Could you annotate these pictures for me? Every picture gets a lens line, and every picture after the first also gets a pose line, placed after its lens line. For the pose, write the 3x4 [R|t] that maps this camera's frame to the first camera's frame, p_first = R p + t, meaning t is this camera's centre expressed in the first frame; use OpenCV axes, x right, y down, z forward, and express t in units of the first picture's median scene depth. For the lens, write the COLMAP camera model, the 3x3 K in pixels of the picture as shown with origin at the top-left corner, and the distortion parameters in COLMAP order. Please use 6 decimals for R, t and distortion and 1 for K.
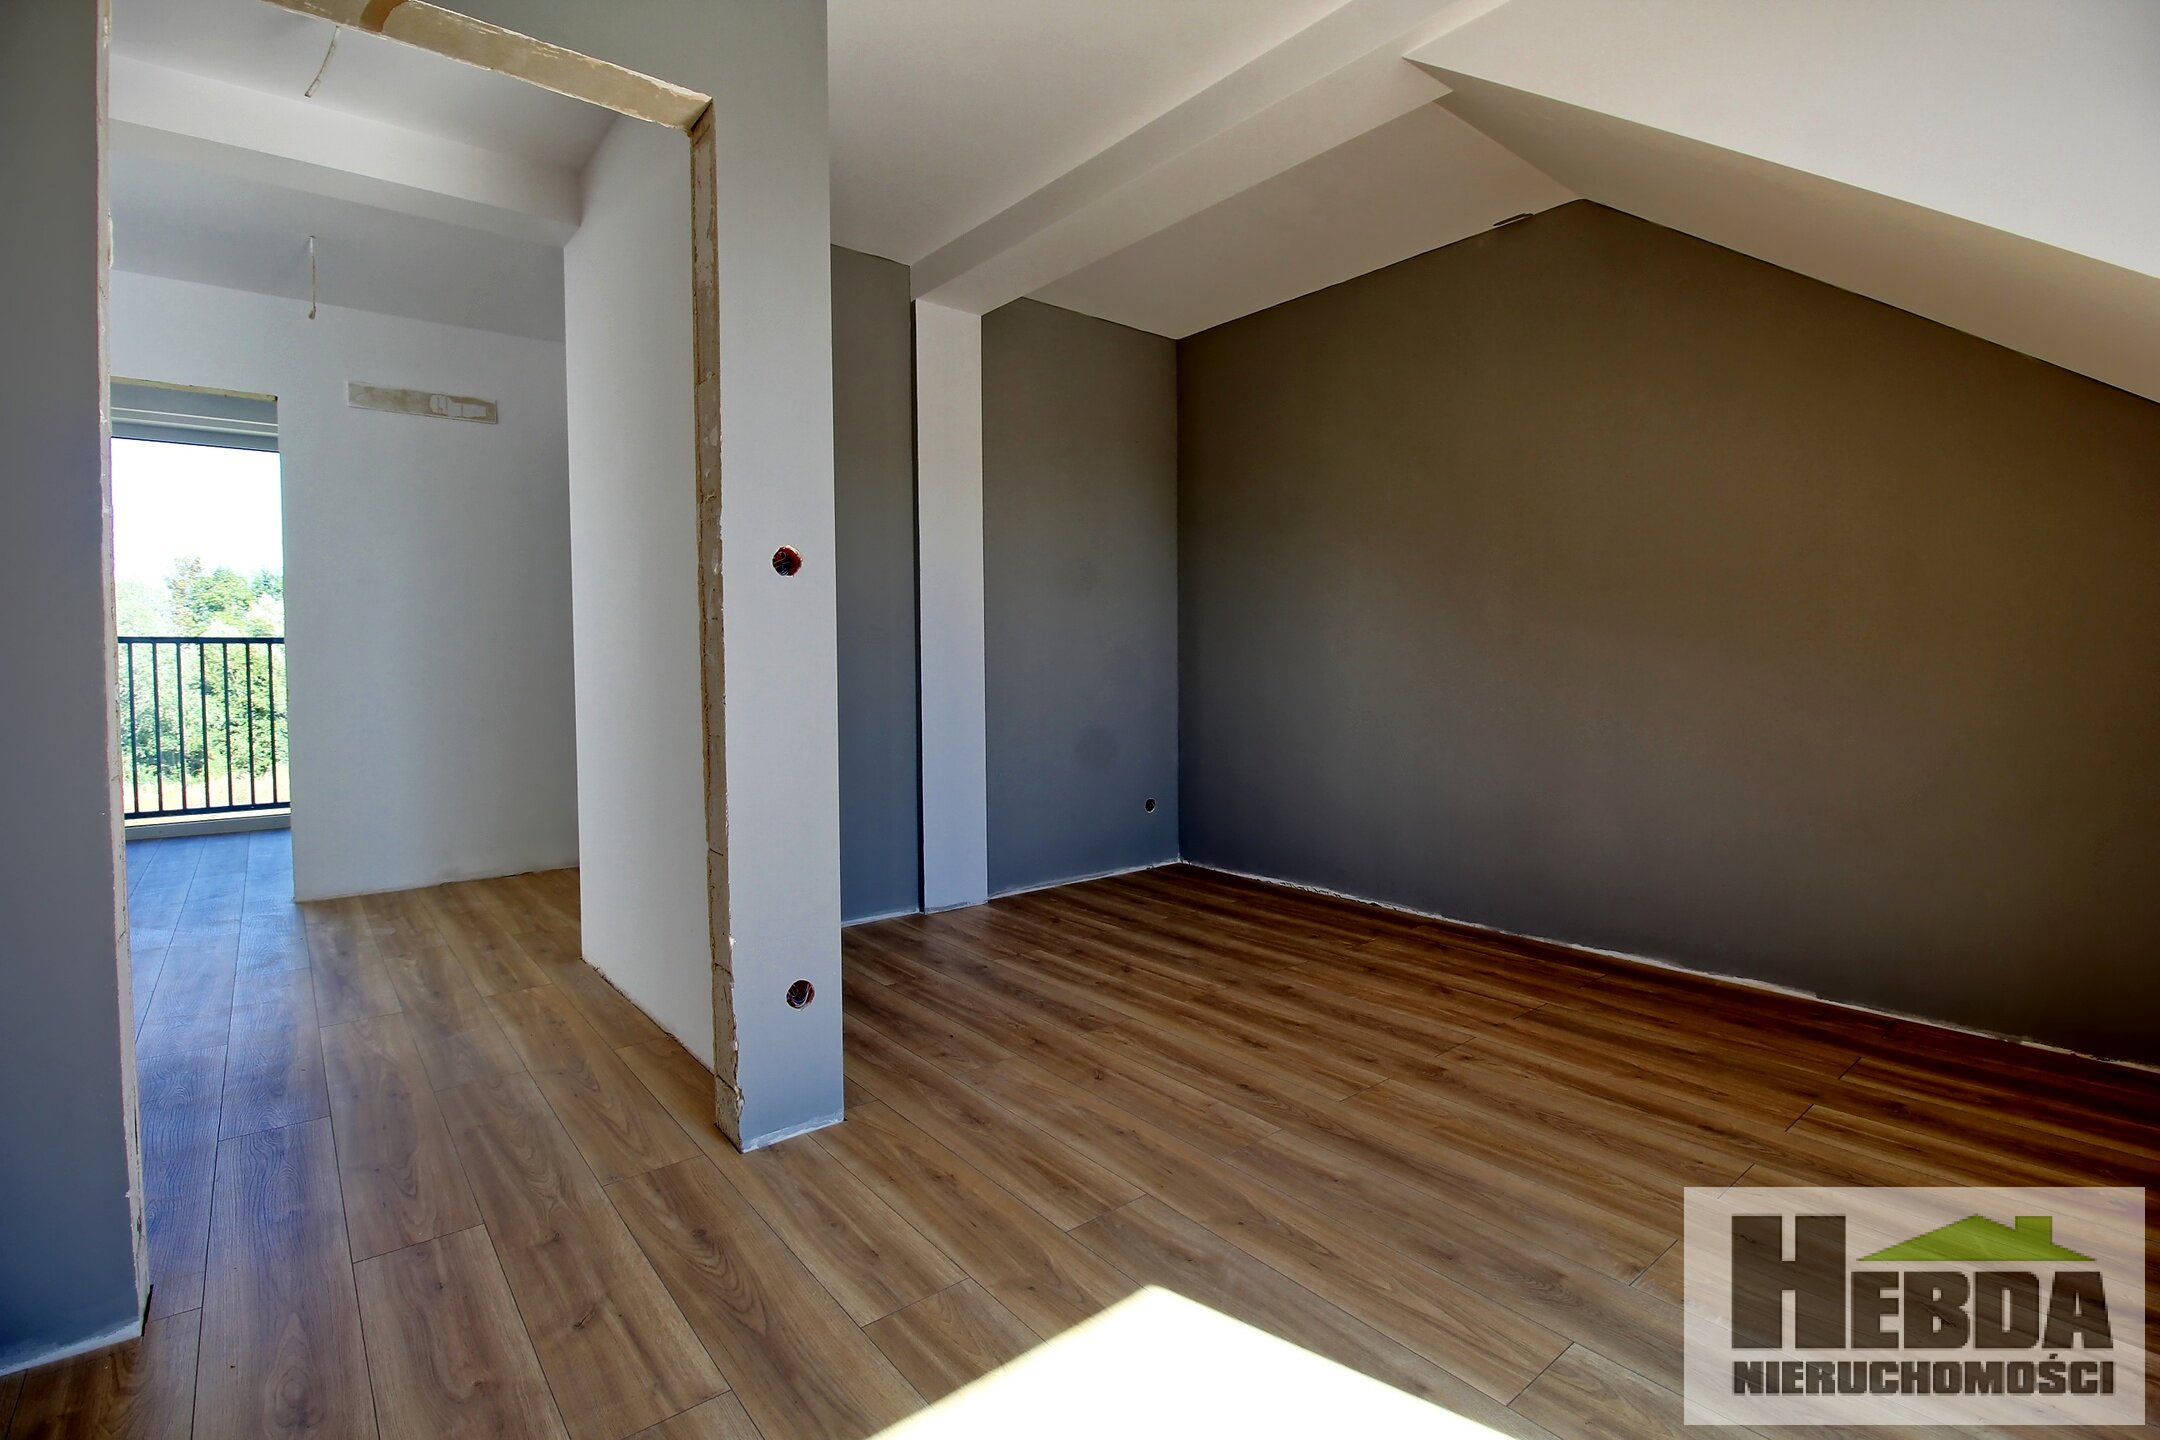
lens RADIAL K [[1001.2, 0, 1075.5], [0, 1001.2, 710.1], [0, 0, 1]] dist [-0.011463, -0.010815]
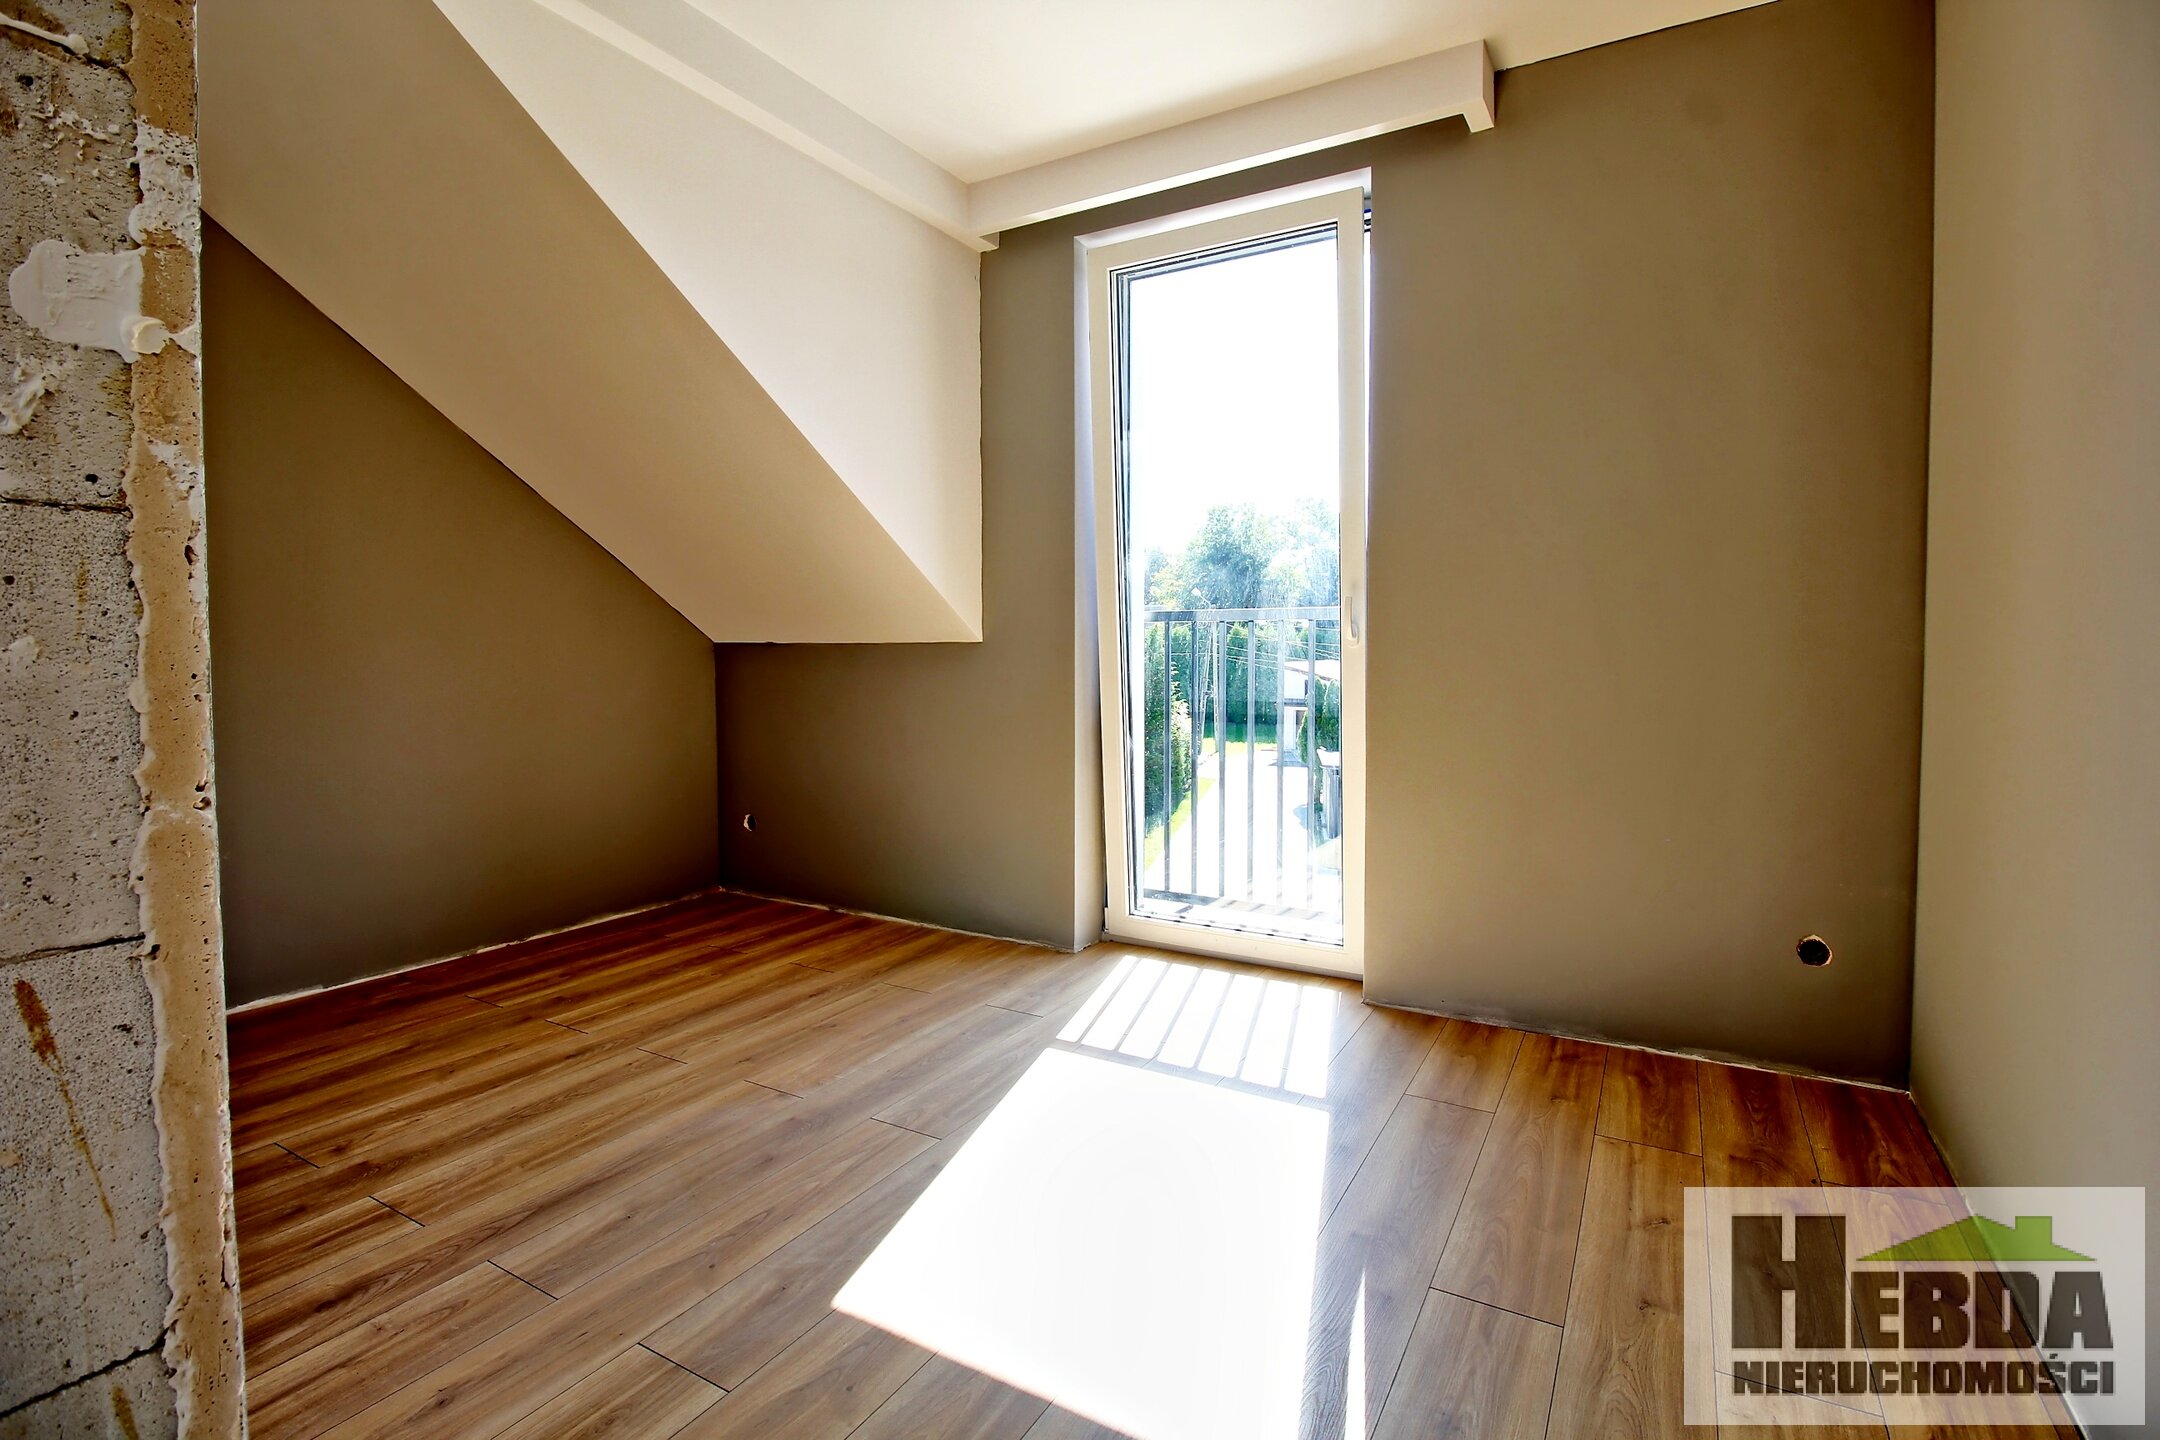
lens RADIAL K [[1001.2, 0, 1067.5], [0, 1001.2, 717.5], [0, 0, 1]] dist [-0.011463, -0.010815]
pose [[-0.350117, -0.053812, 0.935159, -0.667639], [0.052241, 0.995673, 0.076853, -0.049630], [-0.935248, 0.075761, -0.345791, 0.800572]]
